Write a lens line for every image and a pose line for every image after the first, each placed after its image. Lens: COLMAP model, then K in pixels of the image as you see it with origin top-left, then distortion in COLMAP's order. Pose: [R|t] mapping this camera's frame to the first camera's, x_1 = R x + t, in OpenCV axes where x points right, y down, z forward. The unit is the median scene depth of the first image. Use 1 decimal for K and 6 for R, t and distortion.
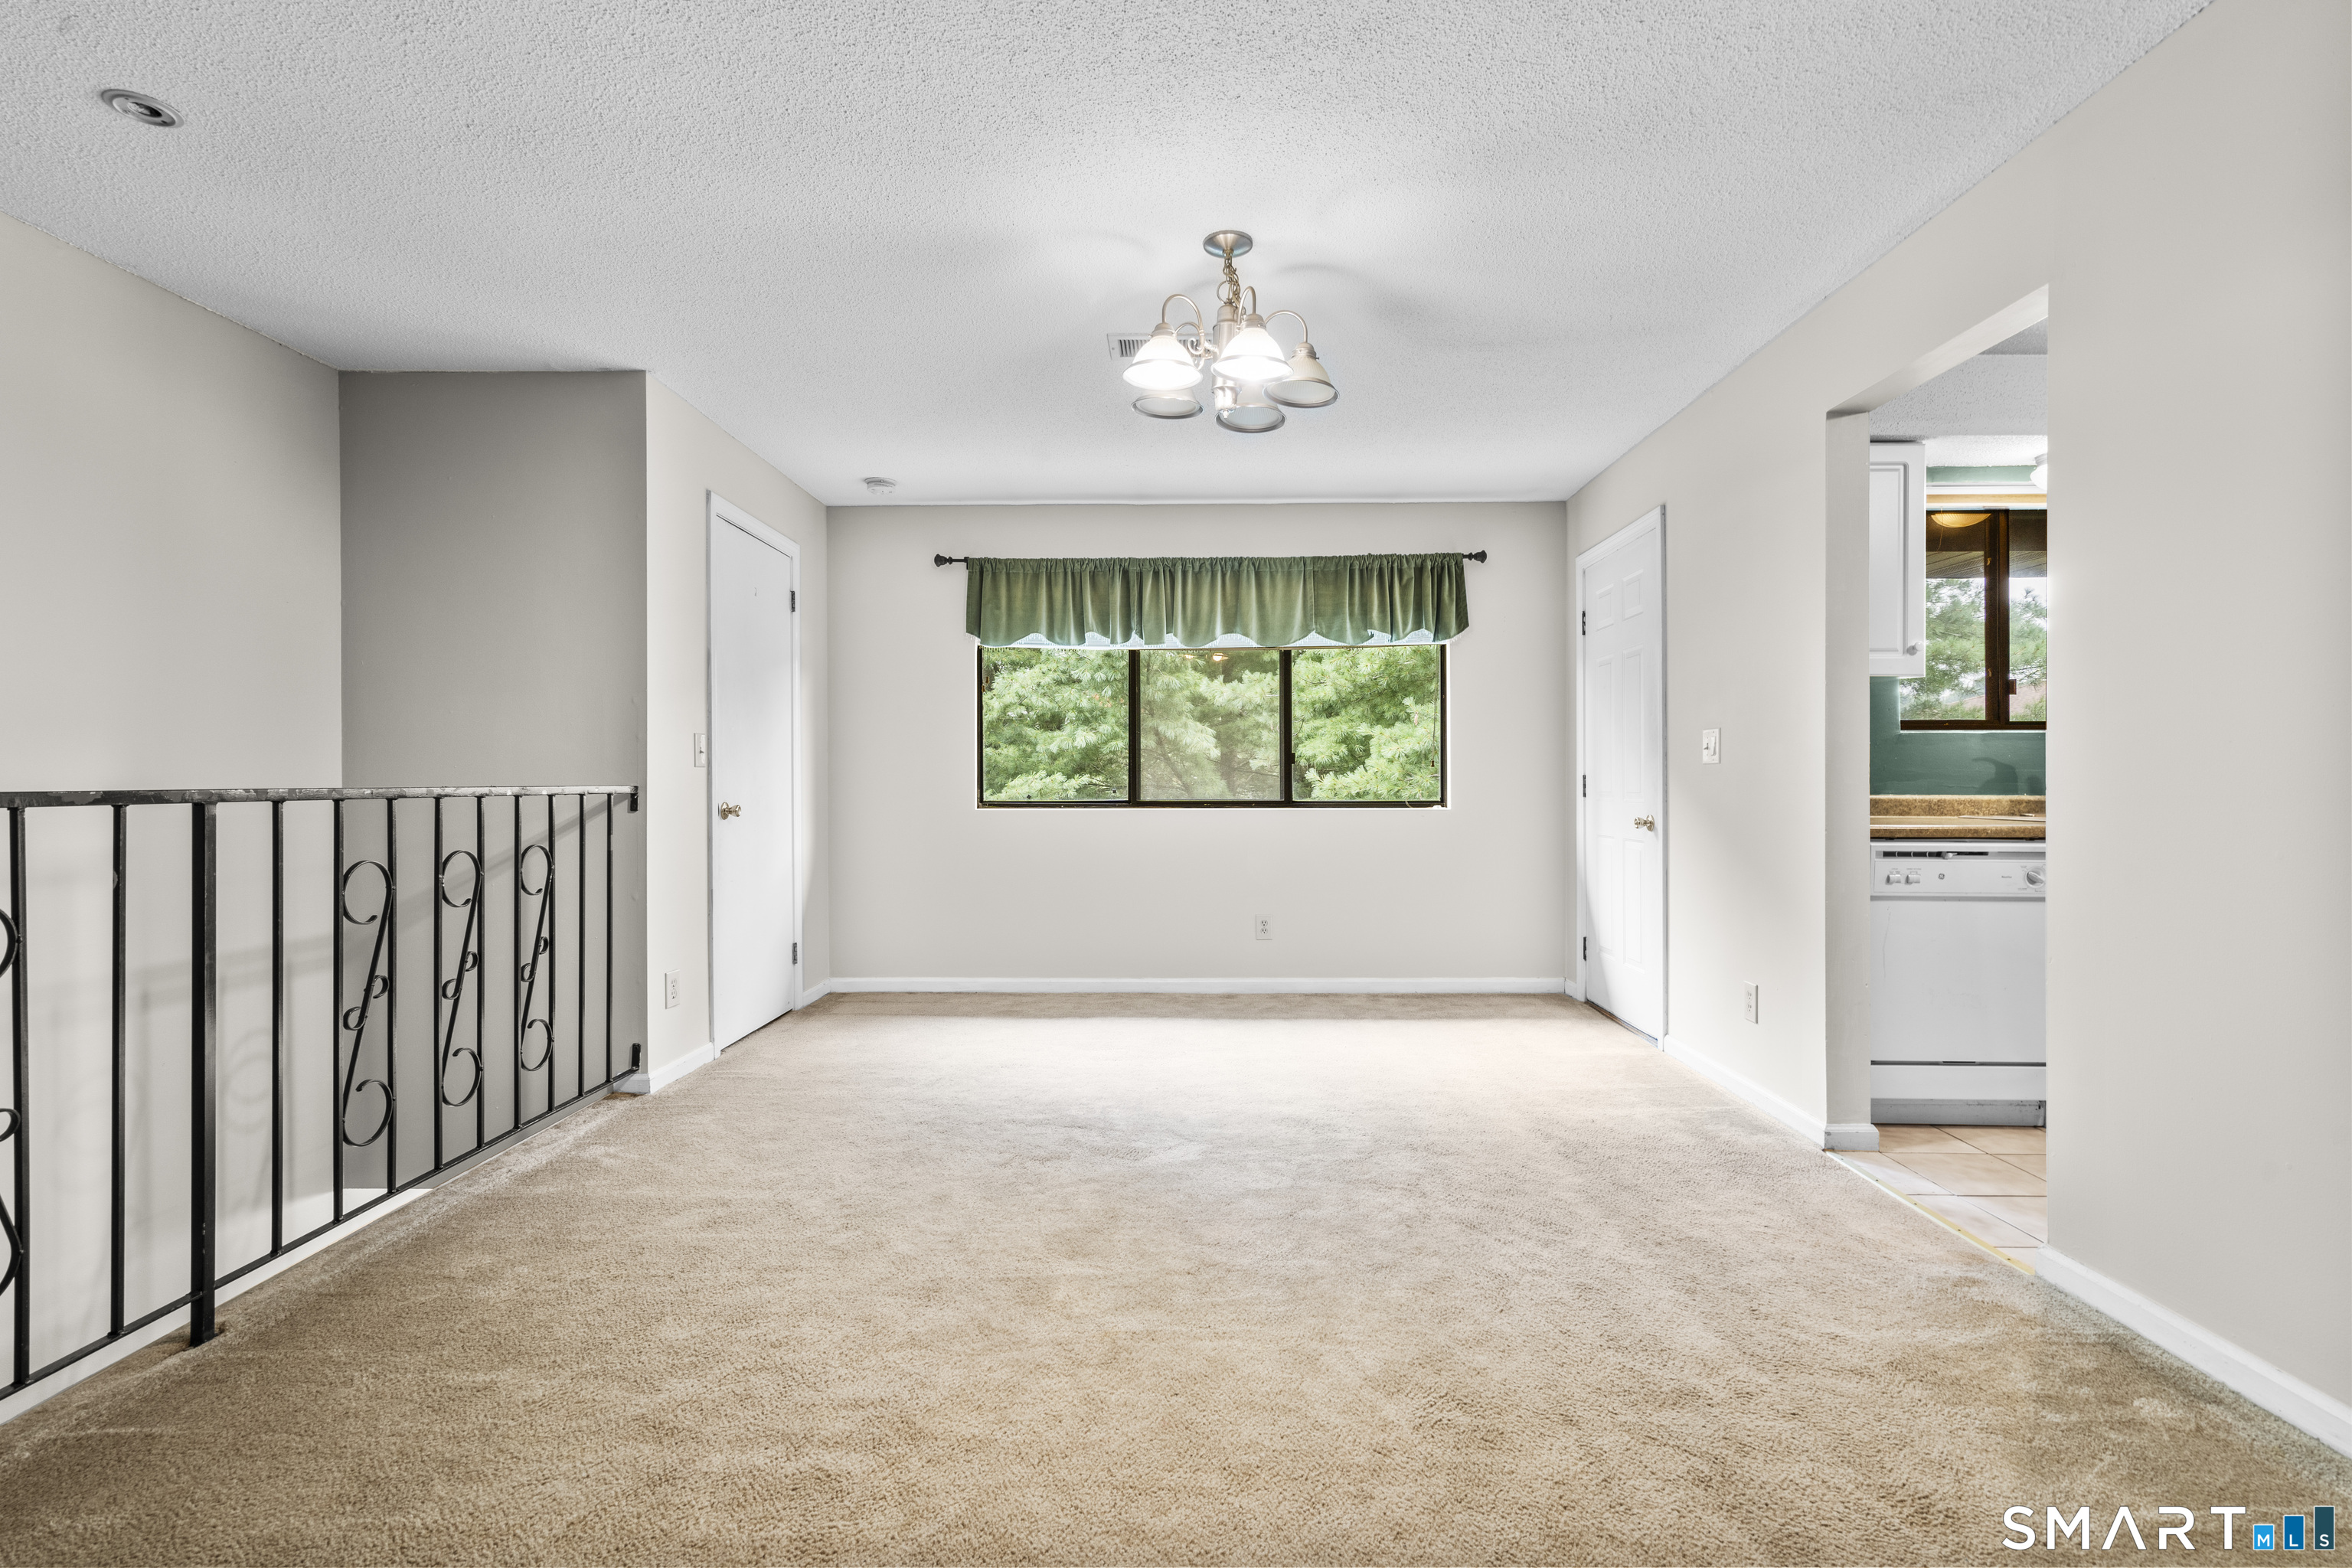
lens RADIAL K [[1065.8, 0, 1184.5], [0, 1065.8, 775.3], [0, 0, 1]] dist [-0.004243, 0.002850]
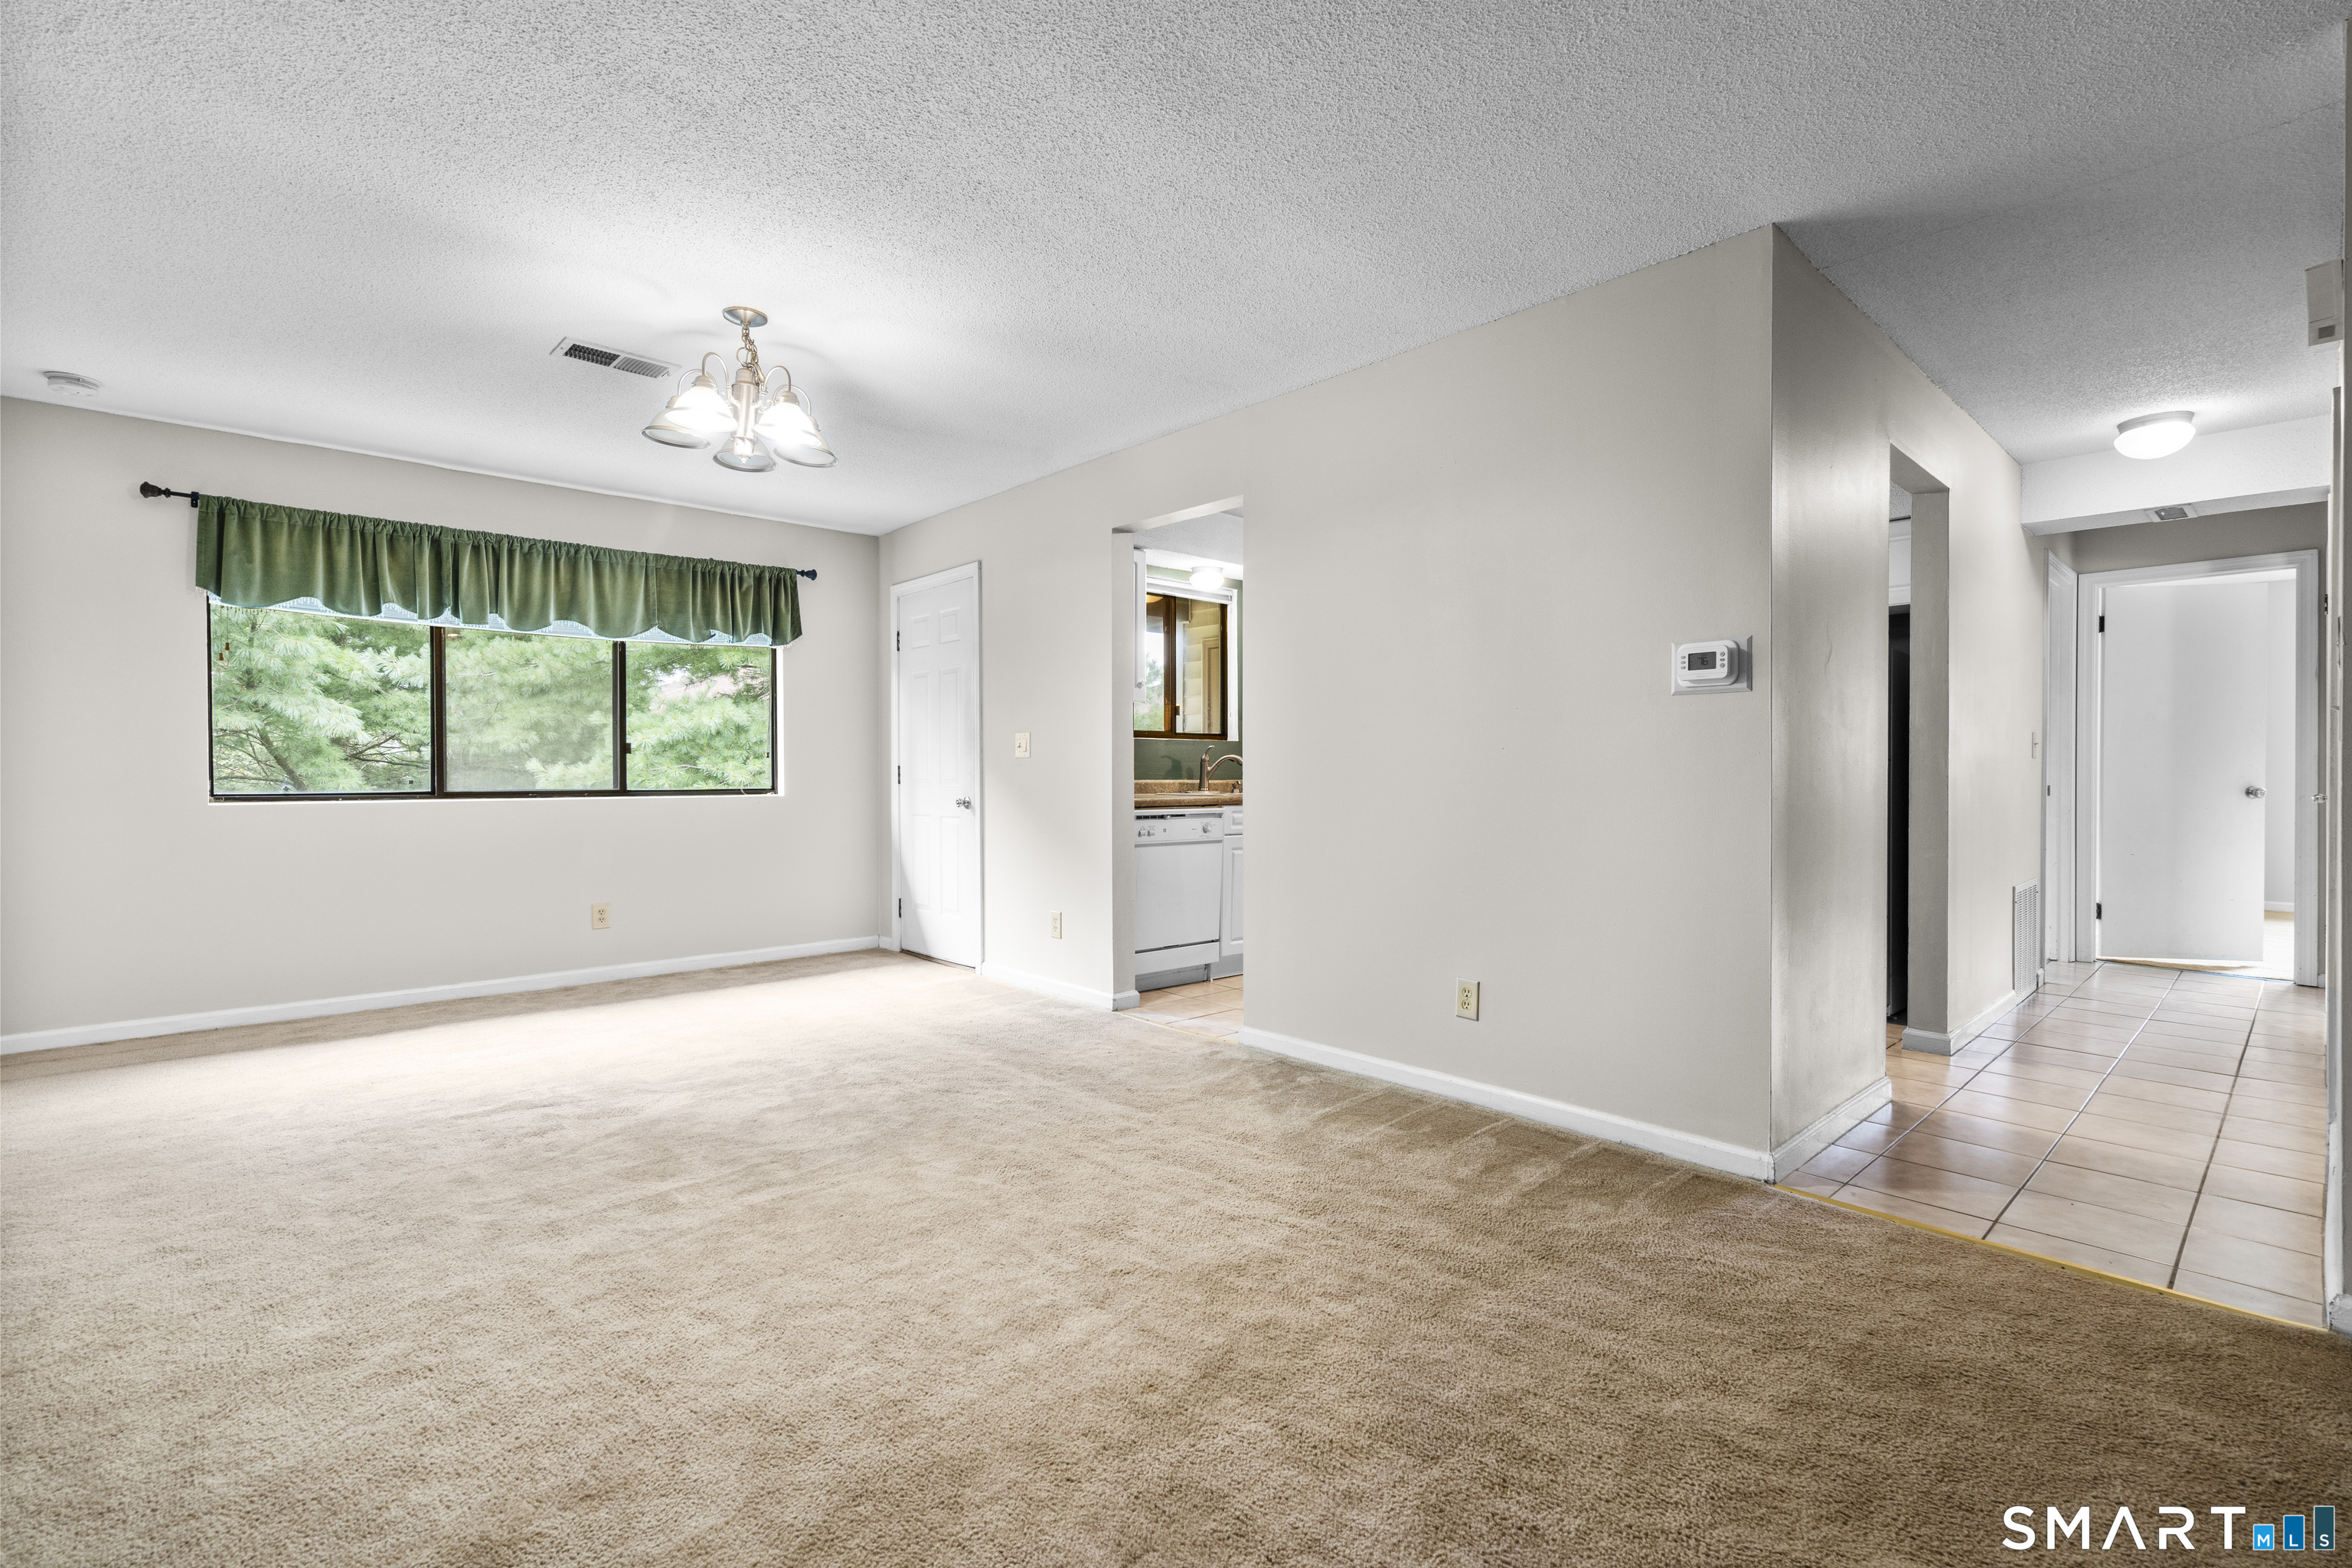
lens RADIAL K [[1065.8, 0, 1179.0], [0, 1065.8, 780.4], [0, 0, 1]] dist [-0.004243, 0.002850]
pose [[0.725634, -0.005238, 0.688061, -0.285448], [-0.004312, 0.999917, 0.012159, 0.000086], [-0.688067, -0.011790, 0.725551, -0.131468]]
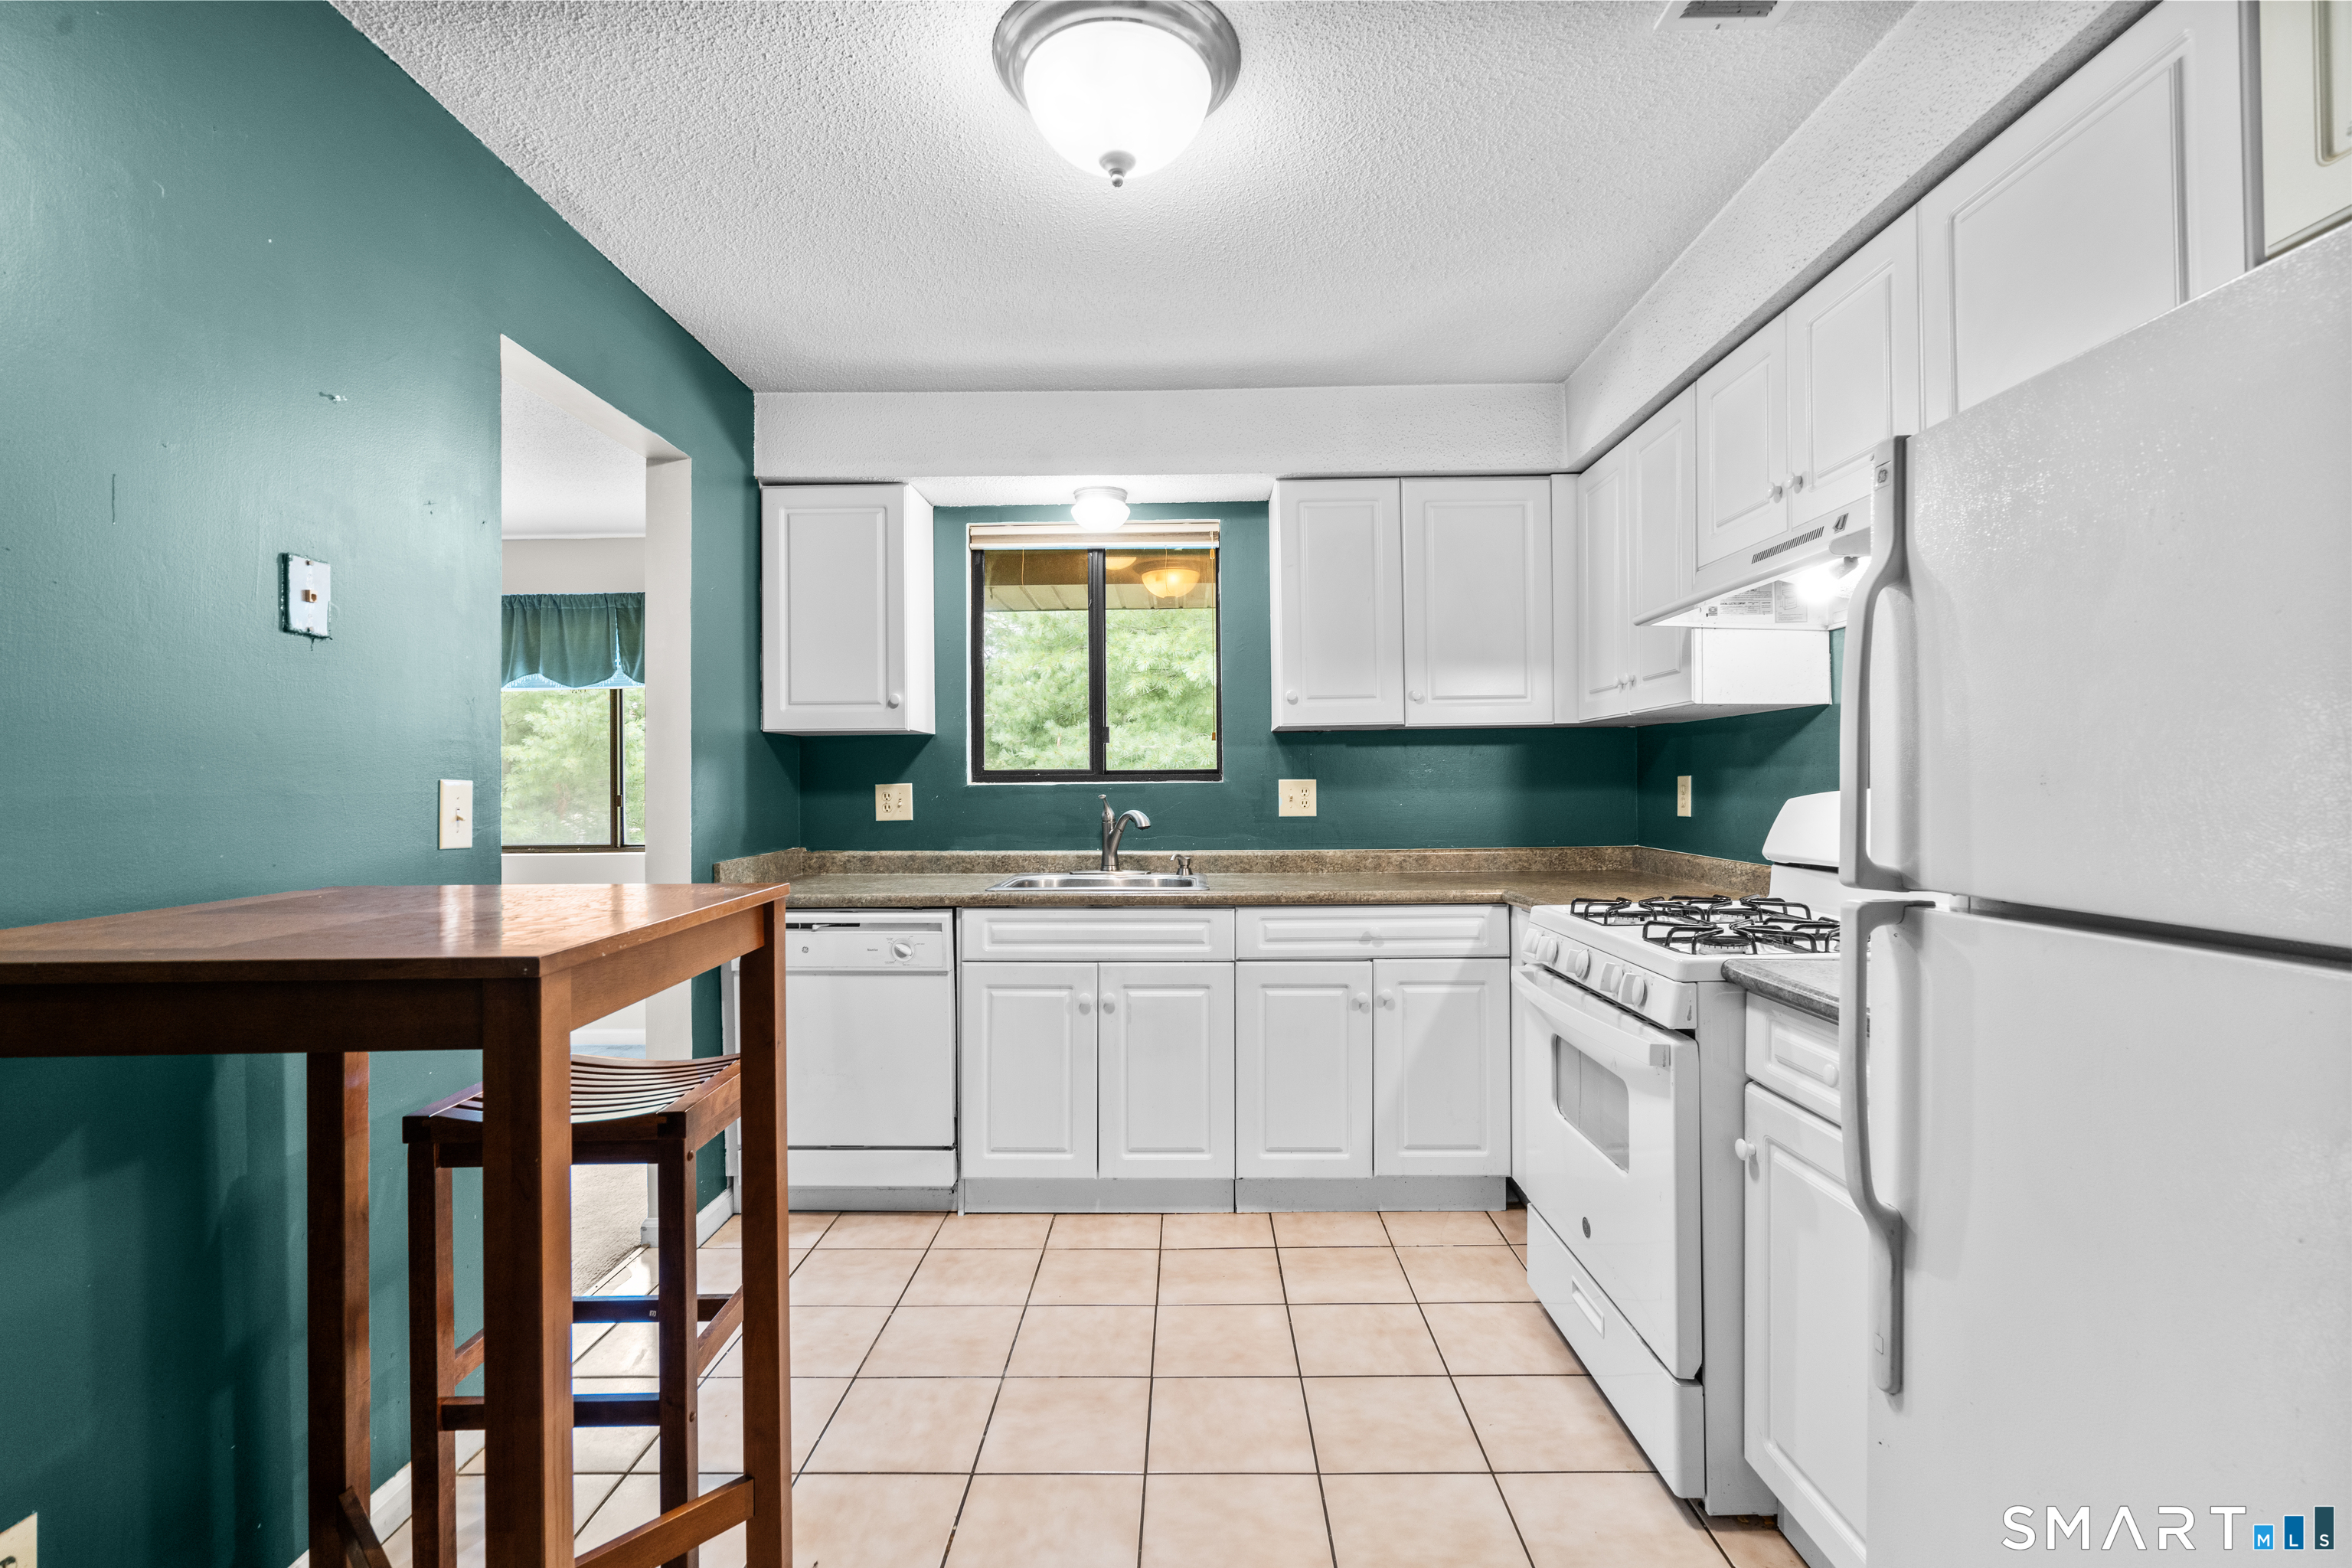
lens RADIAL K [[1065.8, 0, 1188.4], [0, 1065.8, 776.7], [0, 0, 1]] dist [-0.004243, 0.002850]
pose [[0.999950, -0.007804, 0.006284, 0.807738], [0.007825, 0.999964, -0.003411, -0.040338], [-0.006257, 0.003460, 0.999974, 0.044029]]
